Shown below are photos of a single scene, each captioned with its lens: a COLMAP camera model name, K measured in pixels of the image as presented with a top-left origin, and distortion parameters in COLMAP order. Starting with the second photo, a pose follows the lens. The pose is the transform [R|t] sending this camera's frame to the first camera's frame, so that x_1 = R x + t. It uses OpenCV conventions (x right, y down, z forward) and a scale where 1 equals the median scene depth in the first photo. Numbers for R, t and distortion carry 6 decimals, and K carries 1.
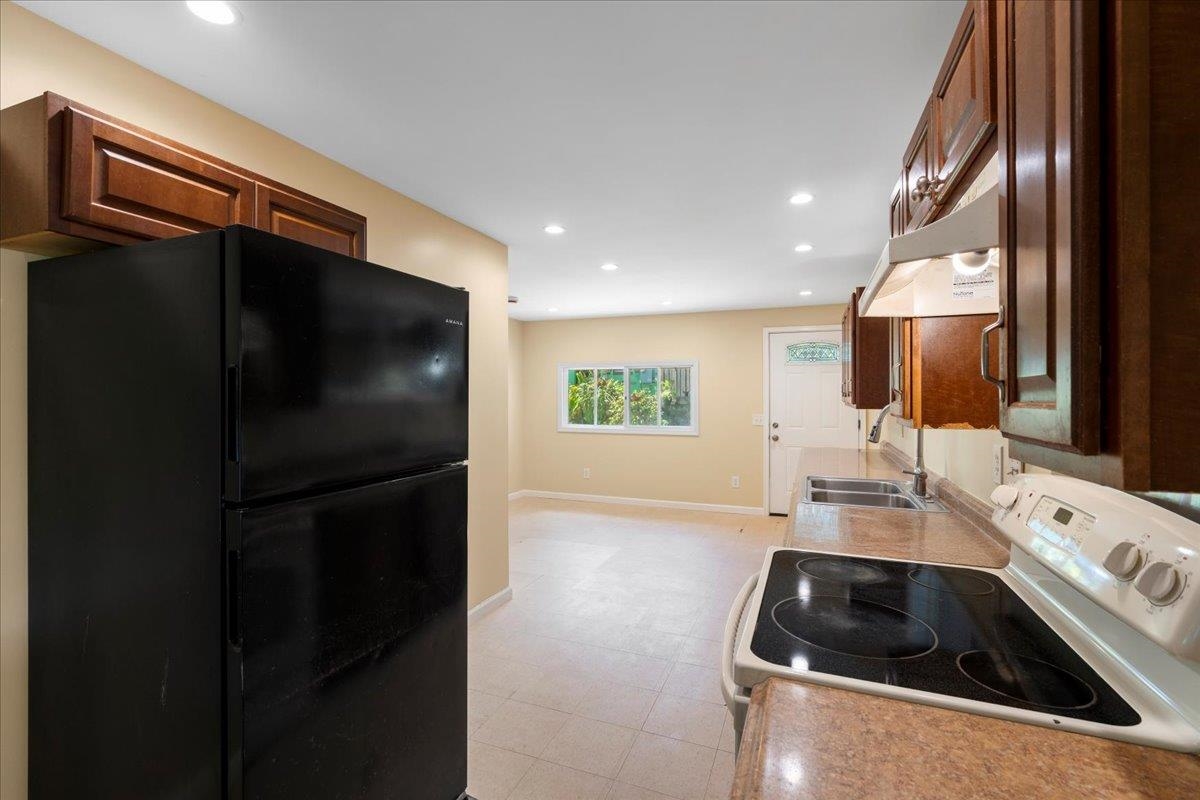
lens RADIAL K [[545.3, 0, 598.9], [0, 545.3, 394.2], [0, 0, 1]] dist [0.001700, 0.000680]
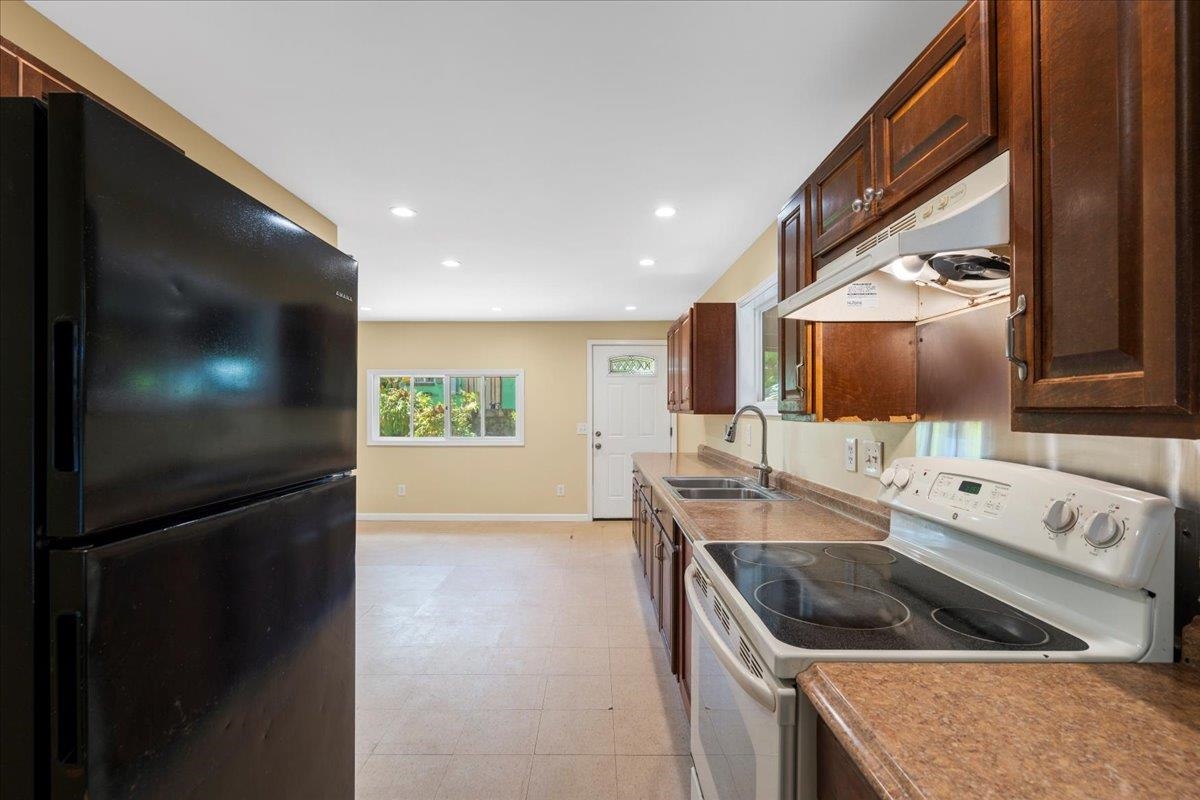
lens RADIAL K [[543.2, 0, 600.3], [0, 543.2, 408.9], [0, 0, 1]] dist [0.001357, 0.000540]
pose [[0.928370, 0.000356, 0.371657, -0.112643], [-0.000603, 1.000000, 0.000548, 0.016865], [-0.371657, -0.000733, 0.928370, 0.065104]]
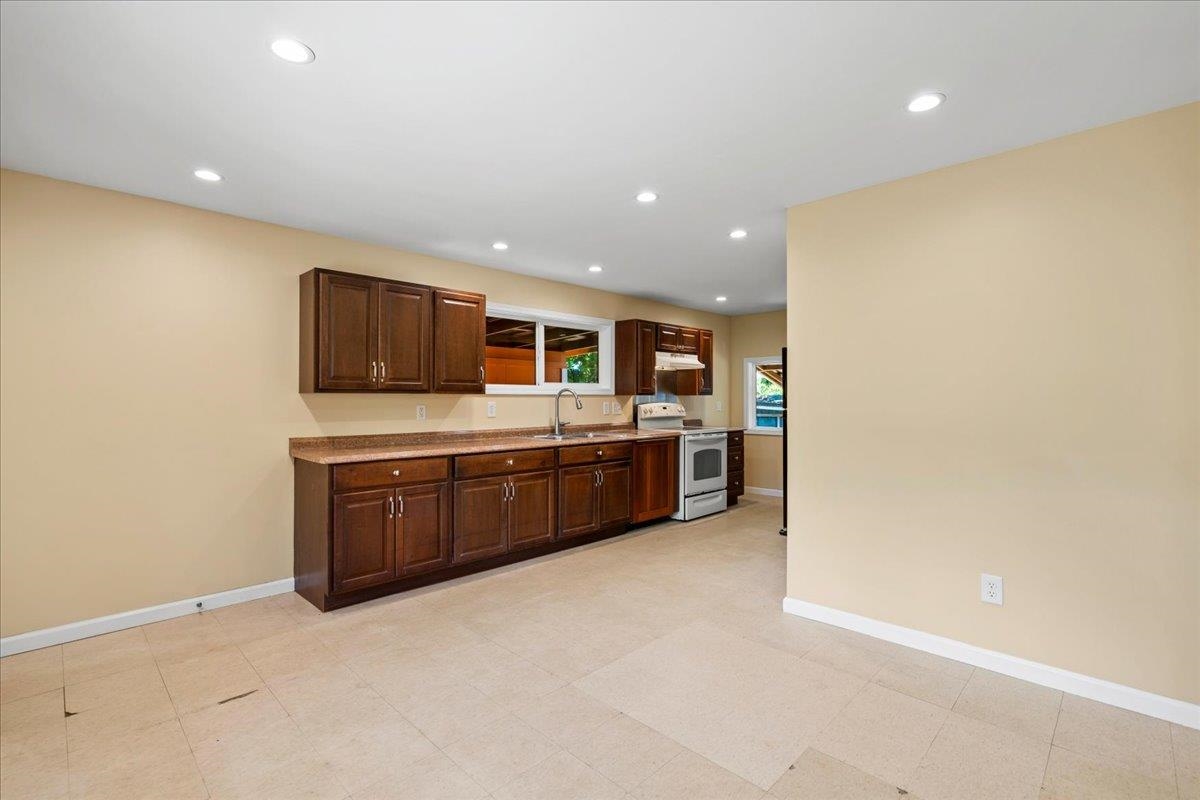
lens RADIAL K [[546.1, 0, 600.0], [0, 546.1, 400.0], [0, 0, 1]] dist [-0.000801, 0.000614]
pose [[-0.920152, -0.003867, 0.391541, -0.261658], [-0.002234, 0.999987, 0.004625, 0.036338], [-0.391554, 0.003381, -0.920149, 2.179431]]
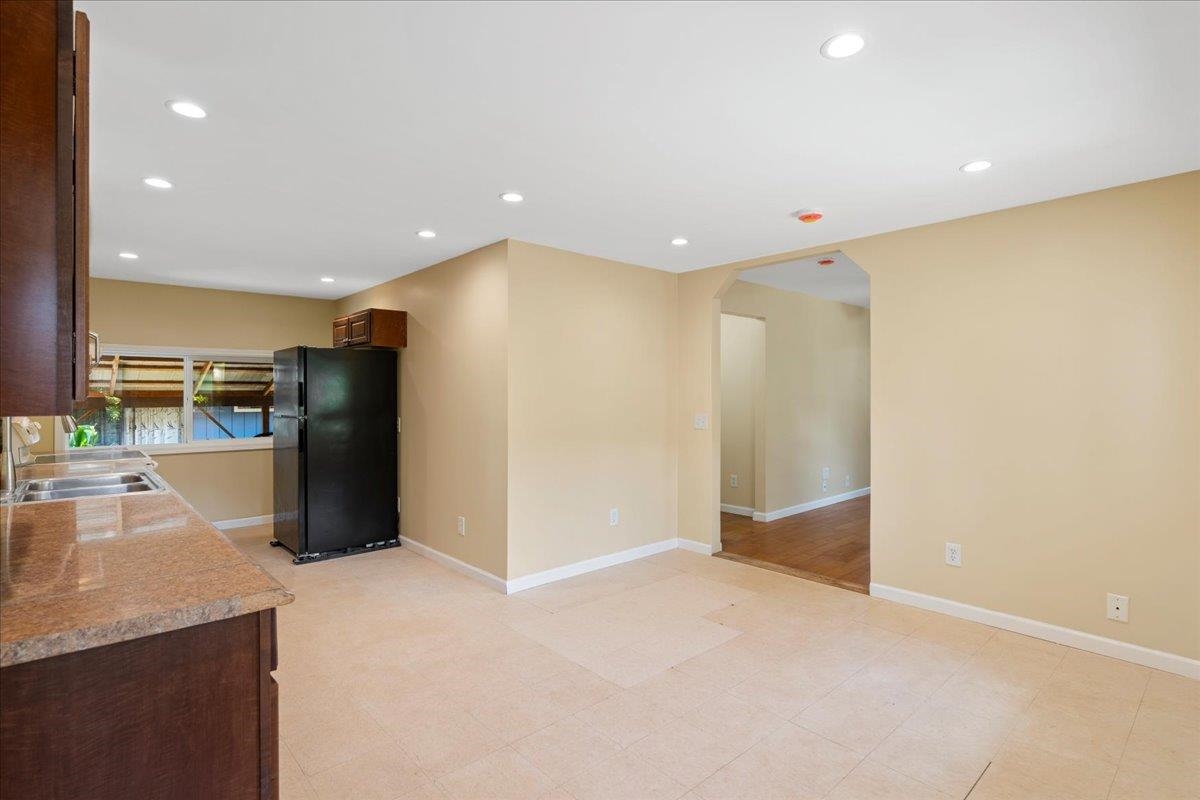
lens RADIAL K [[573.1, 0, 600.7], [0, 573.1, 379.0], [0, 0, 1]] dist [0.000205, -0.000048]
pose [[-0.442067, -0.030236, -0.896472, 0.798393], [-0.001117, 0.999449, -0.033158, 0.022234], [0.896981, -0.013657, -0.441858, 1.830467]]
